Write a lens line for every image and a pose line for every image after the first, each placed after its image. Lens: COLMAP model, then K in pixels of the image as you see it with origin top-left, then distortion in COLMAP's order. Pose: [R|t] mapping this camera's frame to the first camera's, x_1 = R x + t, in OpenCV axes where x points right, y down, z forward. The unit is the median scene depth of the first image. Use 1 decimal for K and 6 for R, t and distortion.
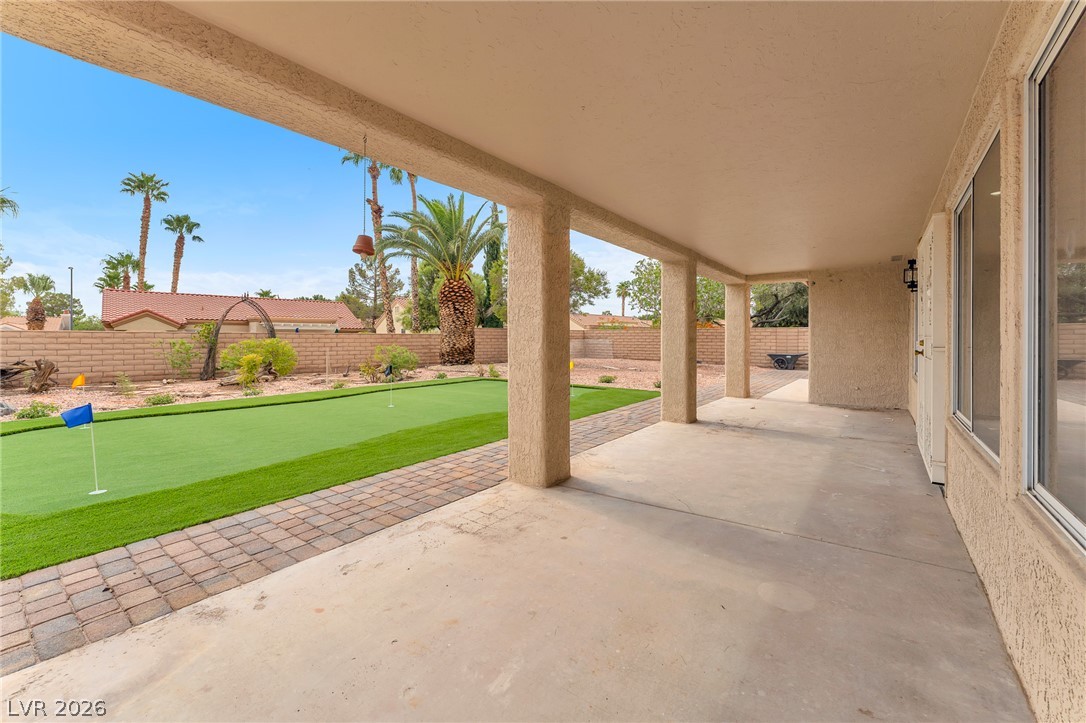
lens RADIAL K [[439.4, 0, 554.7], [0, 439.4, 341.2], [0, 0, 1]] dist [-0.001153, -0.000338]
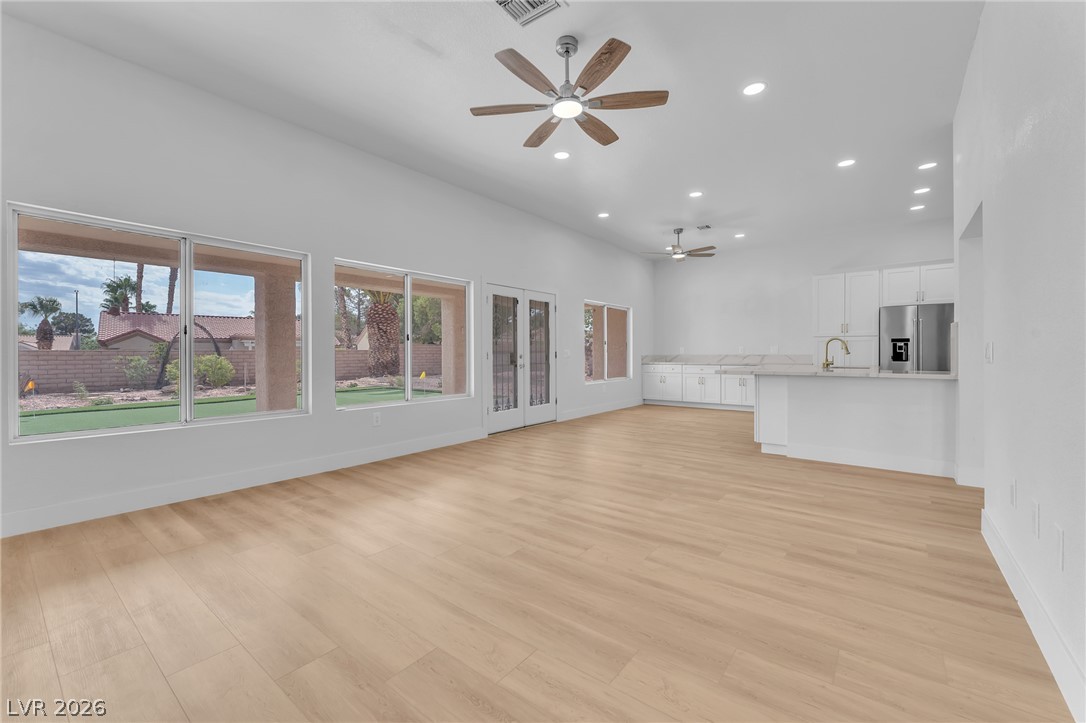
lens RADIAL K [[439.4, 0, 545.2], [0, 439.4, 357.6], [0, 0, 1]] dist [-0.001153, -0.000338]
pose [[0.999575, -0.005790, -0.028565, 0.107644], [0.005908, 0.999974, 0.004062, 0.000354], [0.028541, -0.004229, 0.999584, -0.065896]]
